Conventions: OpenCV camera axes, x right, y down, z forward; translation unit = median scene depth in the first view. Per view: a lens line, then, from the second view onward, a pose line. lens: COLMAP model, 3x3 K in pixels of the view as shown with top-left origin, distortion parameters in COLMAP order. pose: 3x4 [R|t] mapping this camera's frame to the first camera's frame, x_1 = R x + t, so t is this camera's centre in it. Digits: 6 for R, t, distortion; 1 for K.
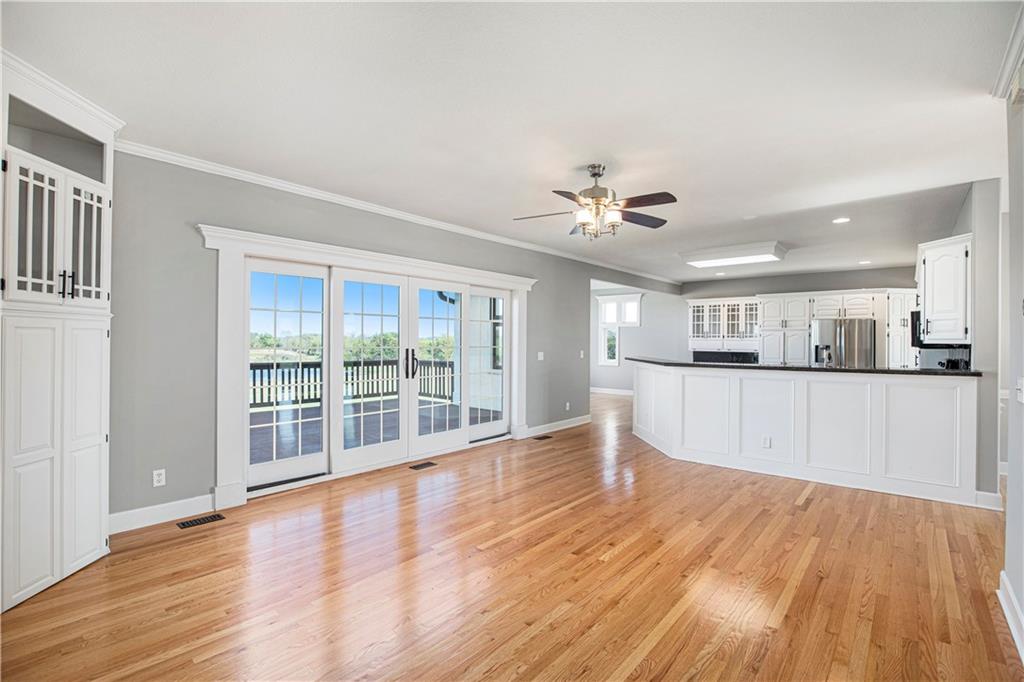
lens RADIAL K [[467.1, 0, 510.6], [0, 467.1, 335.6], [0, 0, 1]] dist [-0.033515, 0.004384]
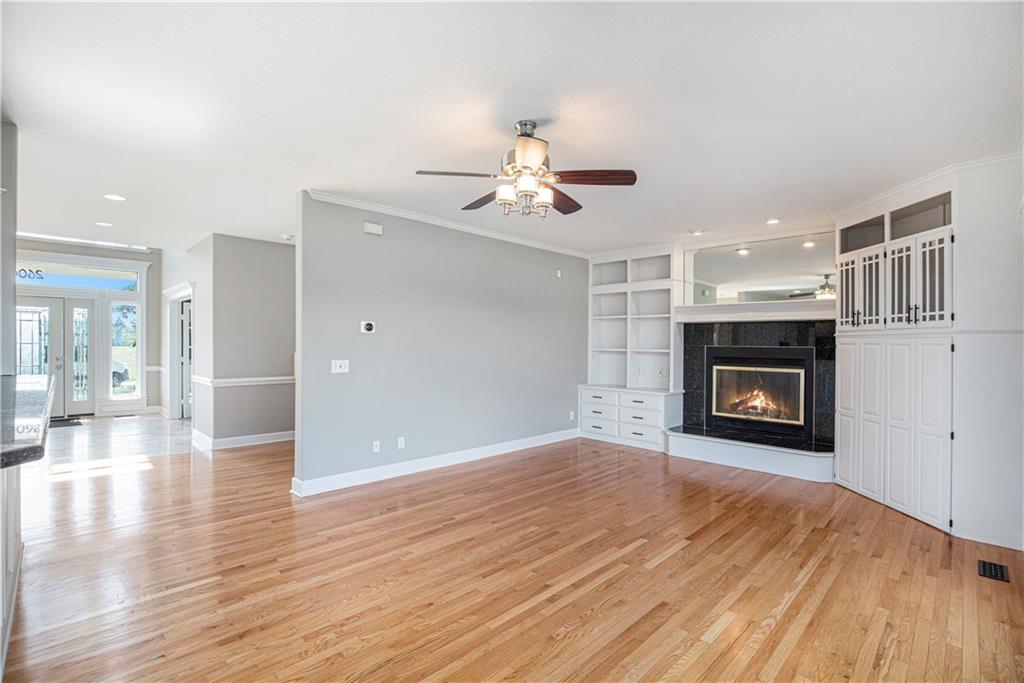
lens RADIAL K [[467.1, 0, 510.1], [0, 467.1, 343.0], [0, 0, 1]] dist [-0.033515, 0.004384]
pose [[-0.998199, -0.017090, 0.057505, 0.116895], [-0.017640, 0.999803, -0.009073, 0.008041], [-0.057339, -0.010071, -0.998304, 1.284461]]
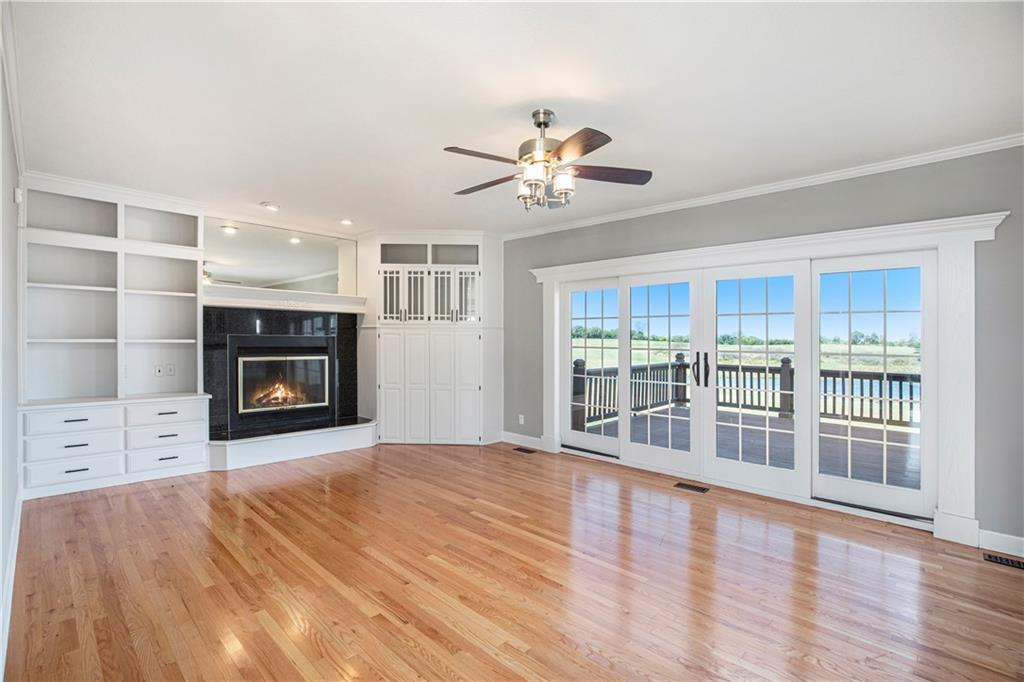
lens RADIAL K [[467.1, 0, 510.4], [0, 467.1, 341.9], [0, 0, 1]] dist [-0.033515, 0.004384]
pose [[-0.046459, -0.002687, -0.998917, 0.689132], [-0.002022, 0.999995, -0.002595, 0.012599], [0.998918, 0.001899, -0.046464, 0.704319]]
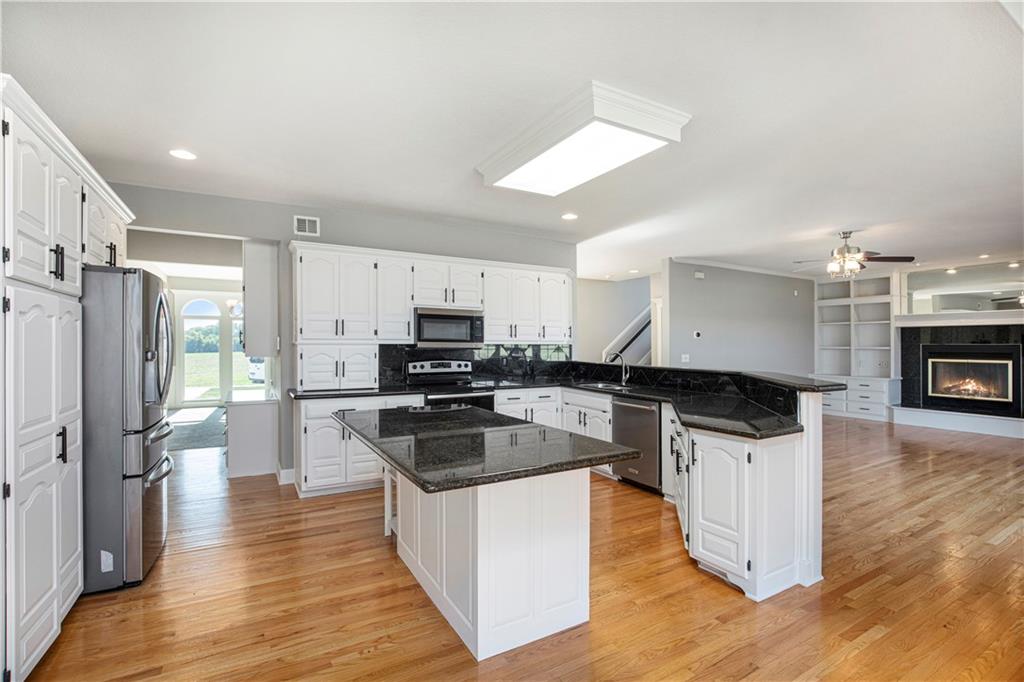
lens RADIAL K [[467.1, 0, 504.6], [0, 467.1, 341.1], [0, 0, 1]] dist [-0.033515, 0.004384]
pose [[-0.949332, -0.005939, 0.314217, 0.574360], [-0.010207, 0.999877, -0.011938, 0.019135], [-0.314108, -0.014540, -0.949276, 2.038507]]
